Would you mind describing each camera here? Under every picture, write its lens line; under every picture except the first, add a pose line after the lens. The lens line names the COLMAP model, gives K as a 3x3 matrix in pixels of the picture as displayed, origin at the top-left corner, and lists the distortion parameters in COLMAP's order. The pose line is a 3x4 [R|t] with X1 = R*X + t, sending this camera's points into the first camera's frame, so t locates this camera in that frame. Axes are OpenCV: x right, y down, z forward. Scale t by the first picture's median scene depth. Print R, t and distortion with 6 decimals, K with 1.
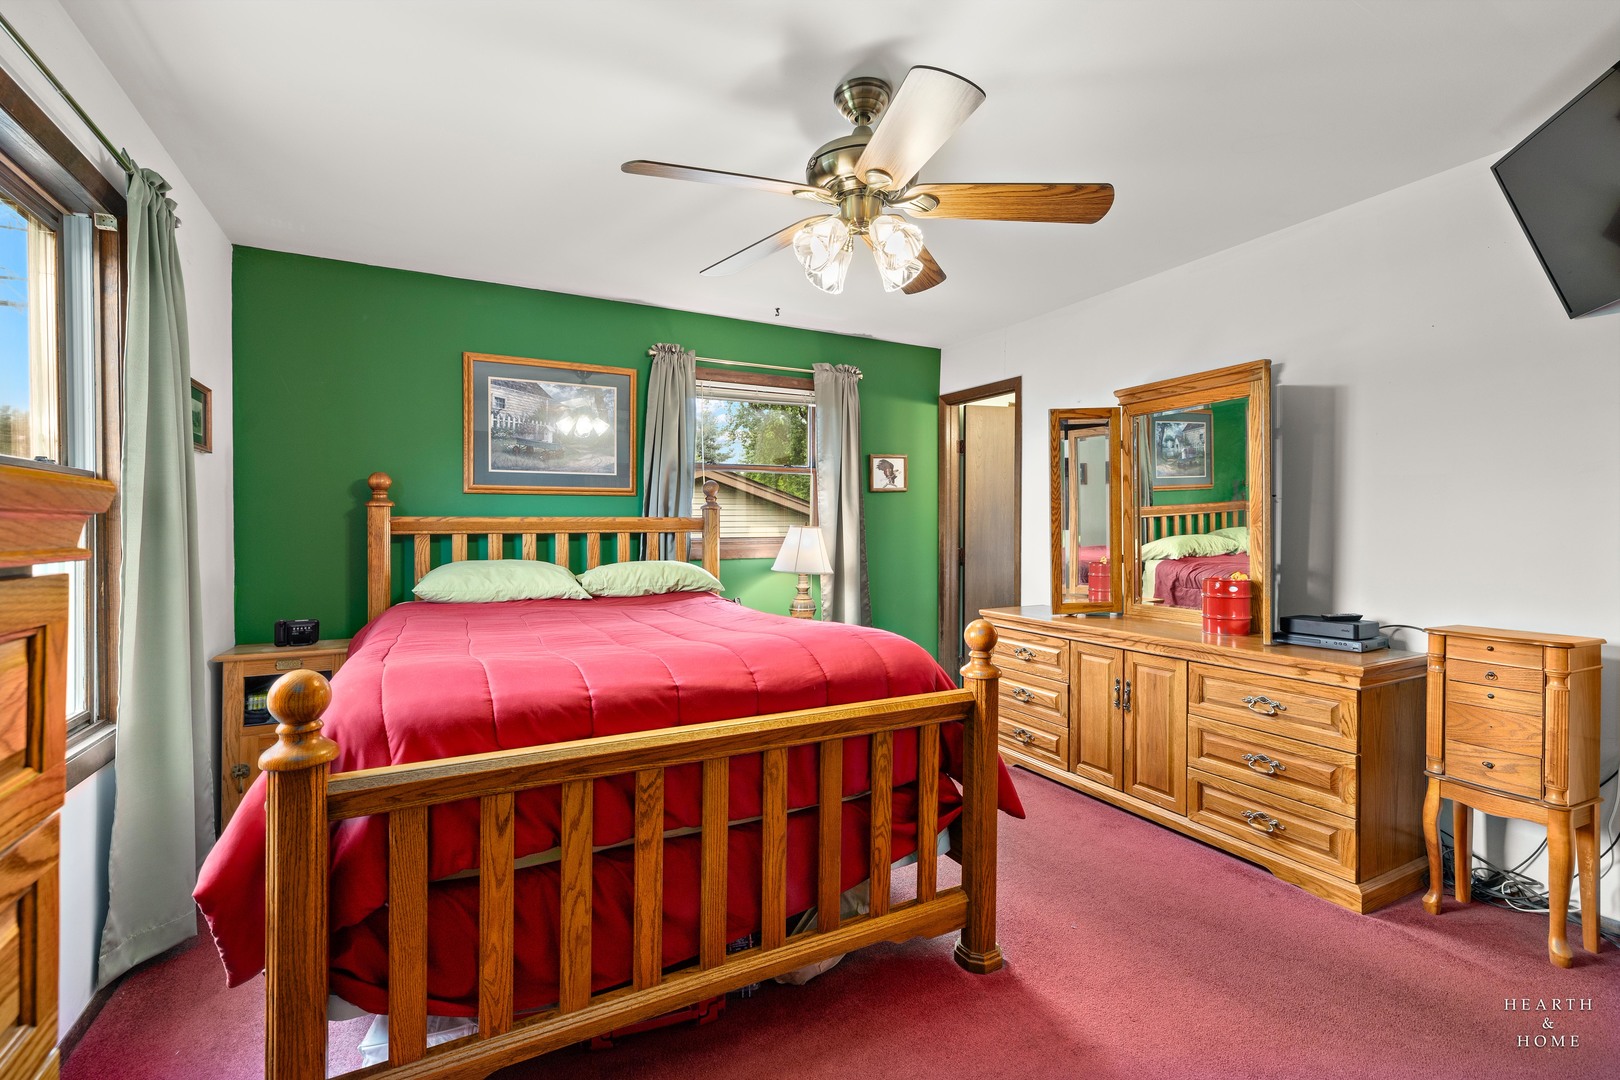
lens RADIAL K [[685.6, 0, 806.5], [0, 685.6, 533.4], [0, 0, 1]] dist [-0.001448, 0.000985]
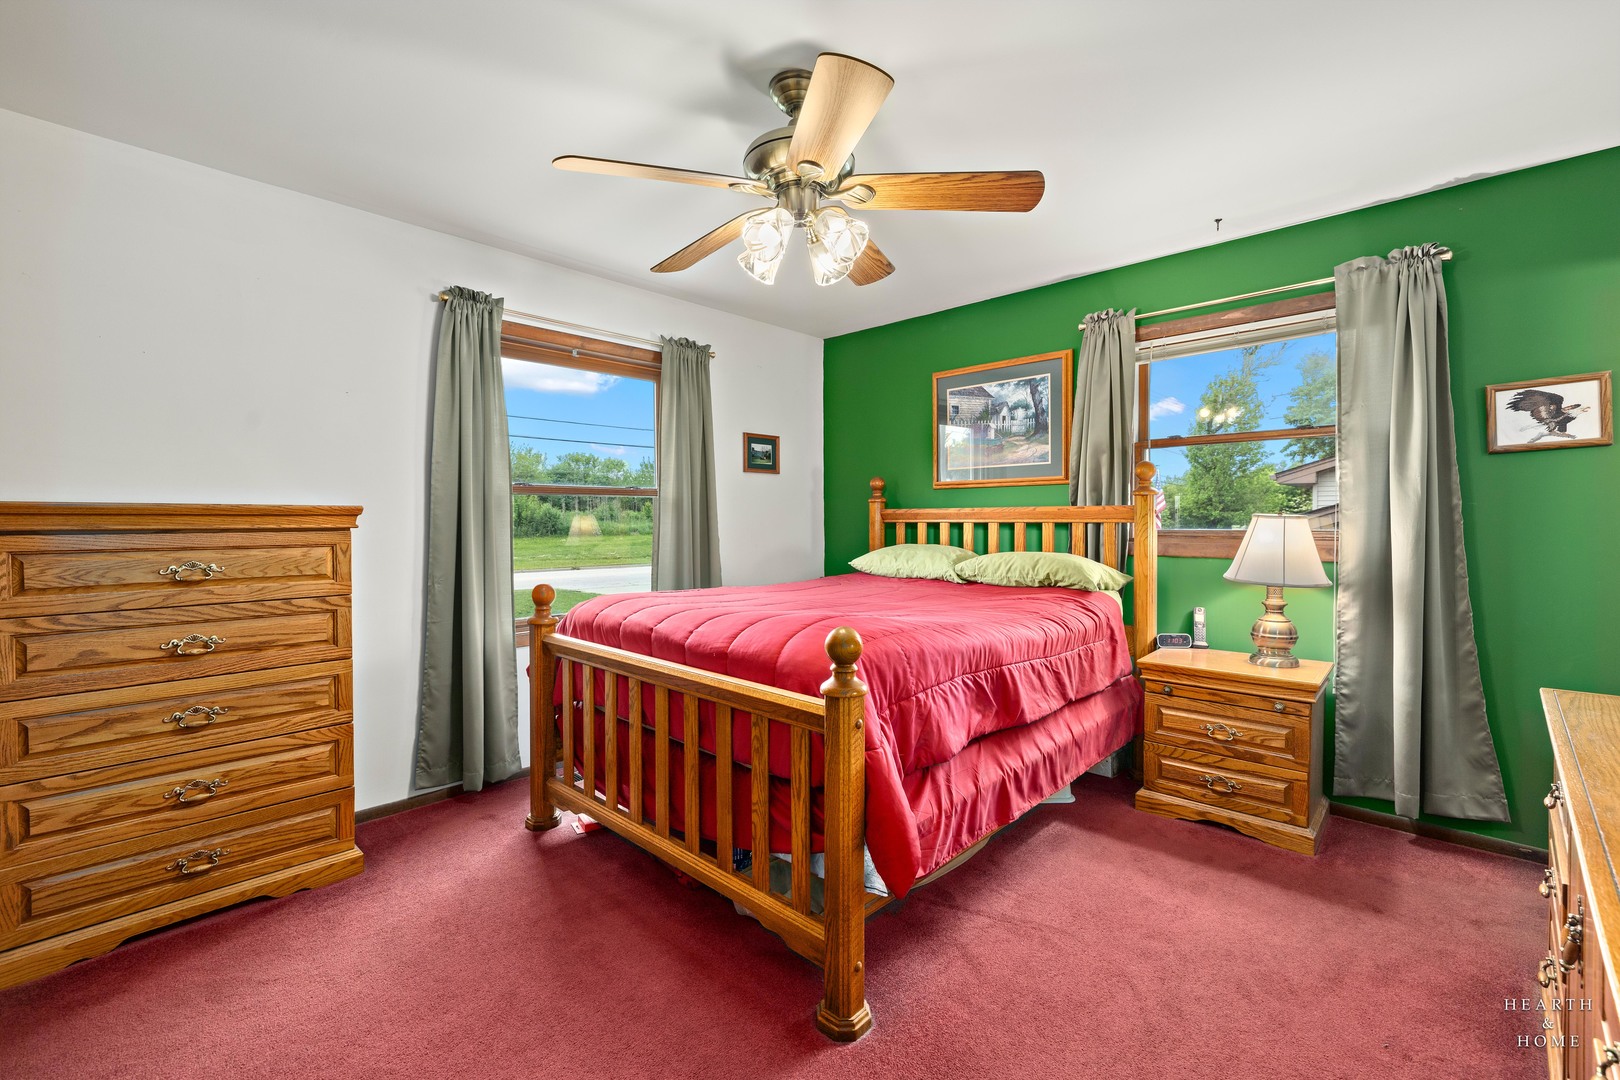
lens RADIAL K [[685.6, 0, 811.5], [0, 685.6, 530.4], [0, 0, 1]] dist [-0.001448, 0.000985]
pose [[0.325826, 0.021518, -0.945185, 0.565771], [-0.002935, 0.999759, 0.021749, -0.010191], [0.945425, -0.004312, 0.325810, 0.377499]]
